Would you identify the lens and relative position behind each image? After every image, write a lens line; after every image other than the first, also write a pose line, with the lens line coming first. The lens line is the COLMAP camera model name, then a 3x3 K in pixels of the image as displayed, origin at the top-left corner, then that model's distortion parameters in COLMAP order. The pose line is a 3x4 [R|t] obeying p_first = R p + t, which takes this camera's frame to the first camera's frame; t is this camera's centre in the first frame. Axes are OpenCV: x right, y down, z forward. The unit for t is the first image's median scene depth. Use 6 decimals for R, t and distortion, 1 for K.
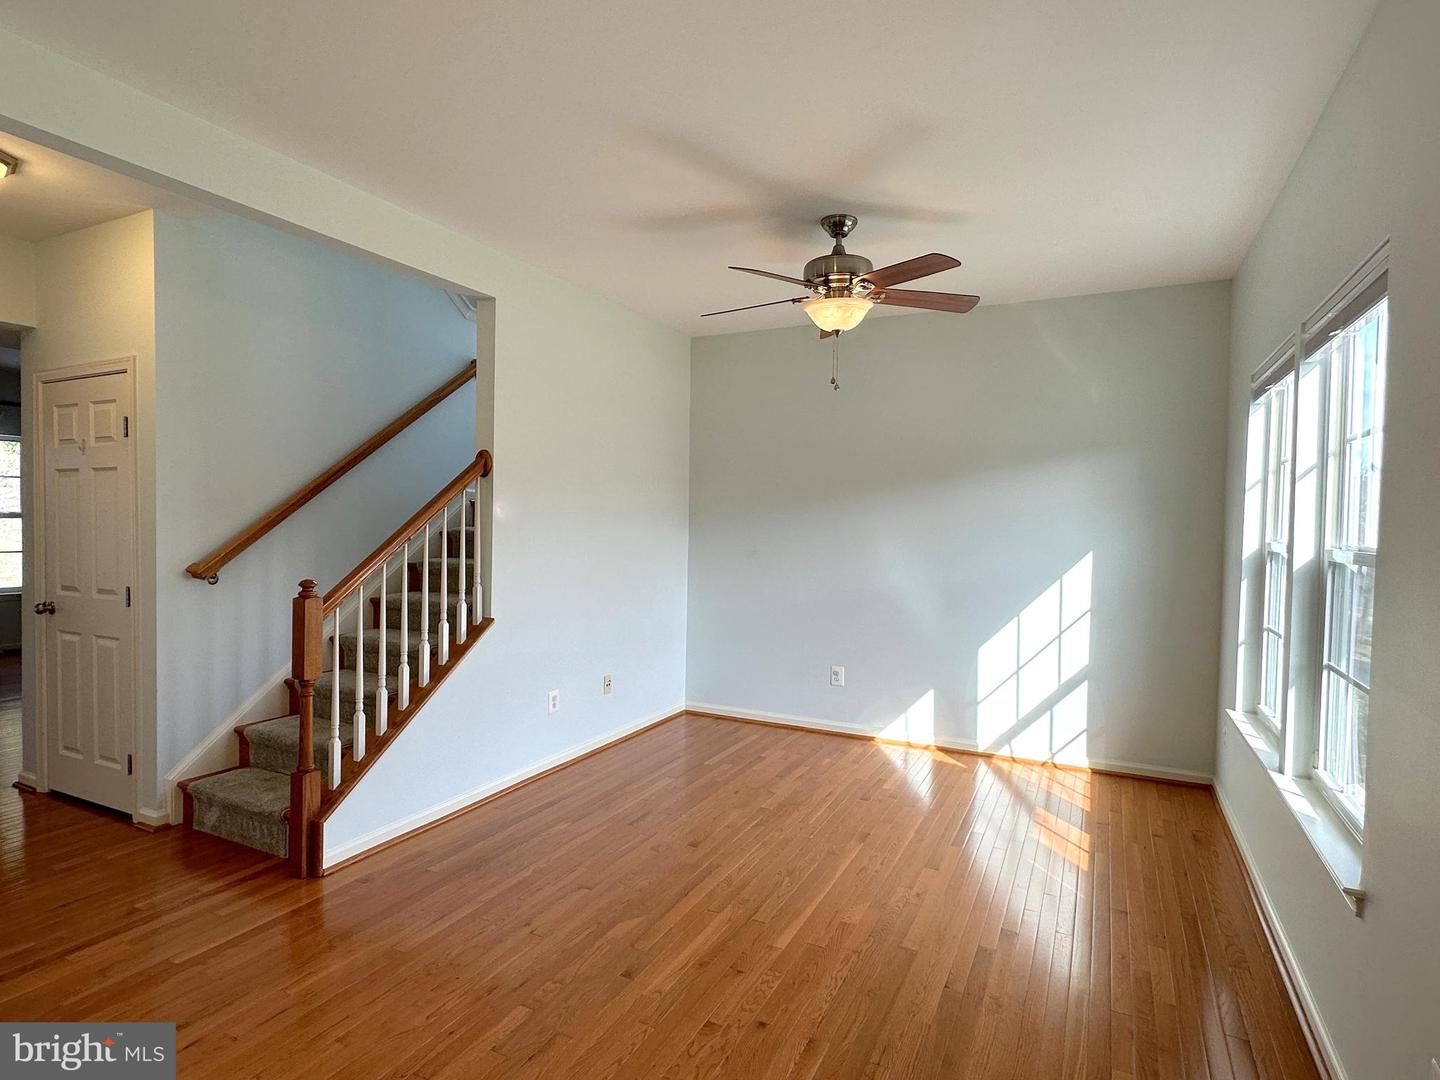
lens RADIAL K [[771.9, 0, 723.7], [0, 771.9, 542.8], [0, 0, 1]] dist [0.005148, 0.001237]
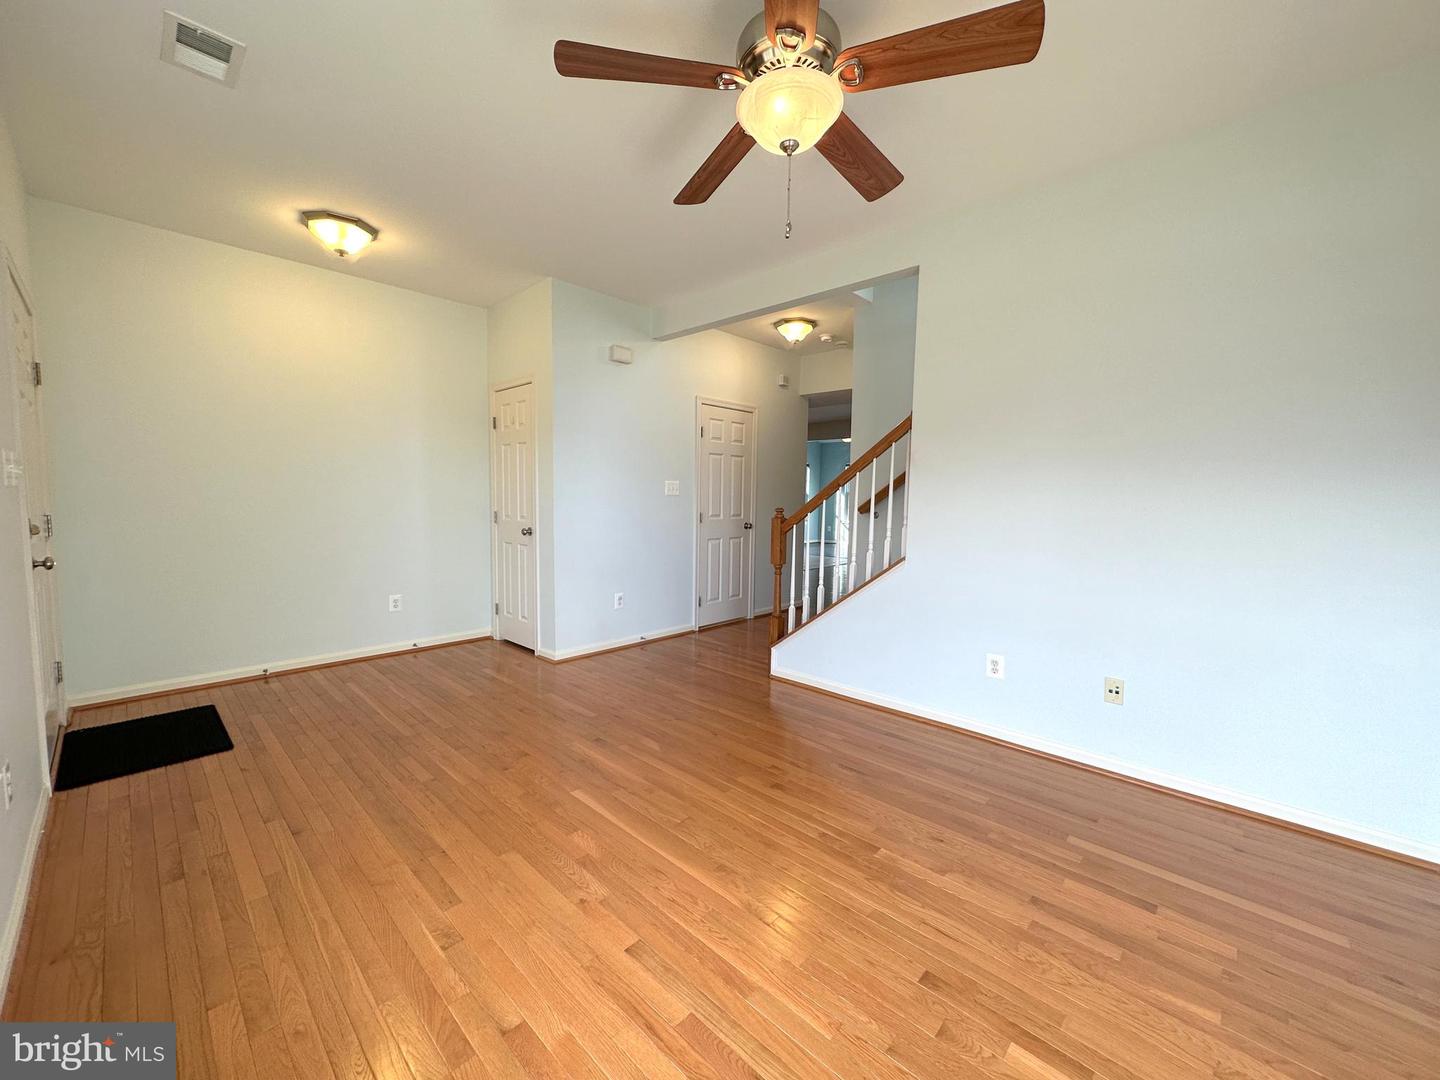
lens RADIAL K [[574.1, 0, 720.6], [0, 574.1, 547.1], [0, 0, 1]] dist [-0.000266, 0.000082]
pose [[-0.299039, 0.063216, -0.952145, 0.613258], [-0.050534, 0.995354, 0.081956, 0.031504], [0.952902, 0.072624, -0.294456, 1.052345]]
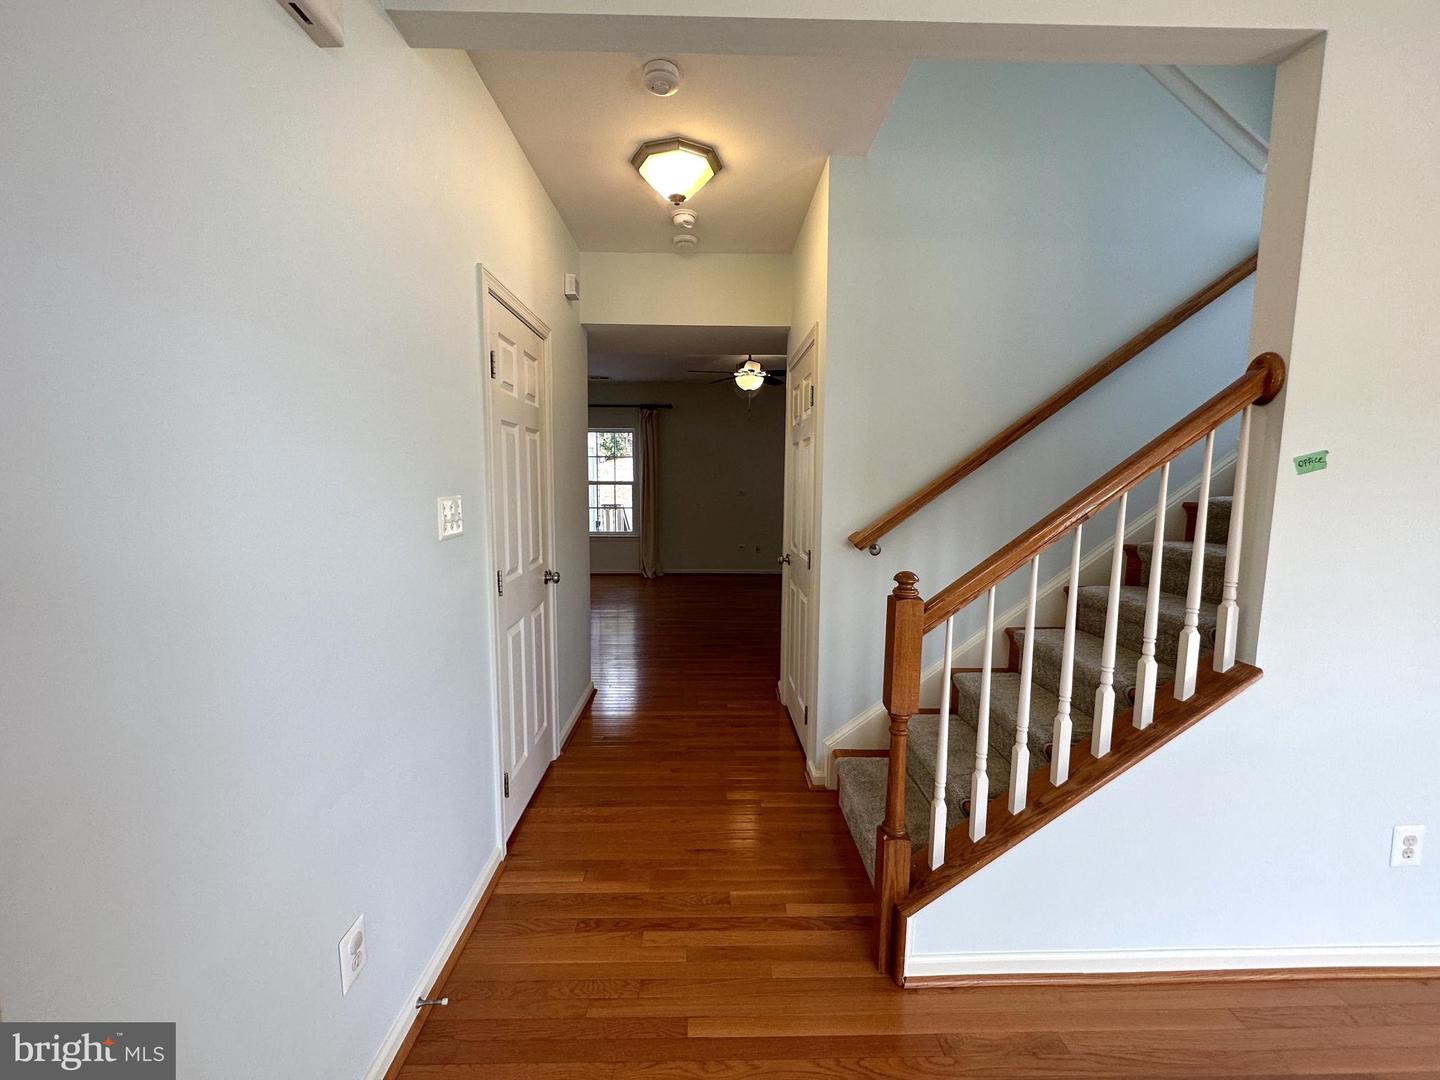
lens RADIAL K [[574.1, 0, 720.7], [0, 574.1, 537.6], [0, 0, 1]] dist [-0.000266, 0.000082]
pose [[0.467750, 0.077433, -0.880462, -0.137064], [-0.026182, 0.996932, 0.073767, -0.014053], [0.883473, -0.011452, 0.468342, 0.511168]]
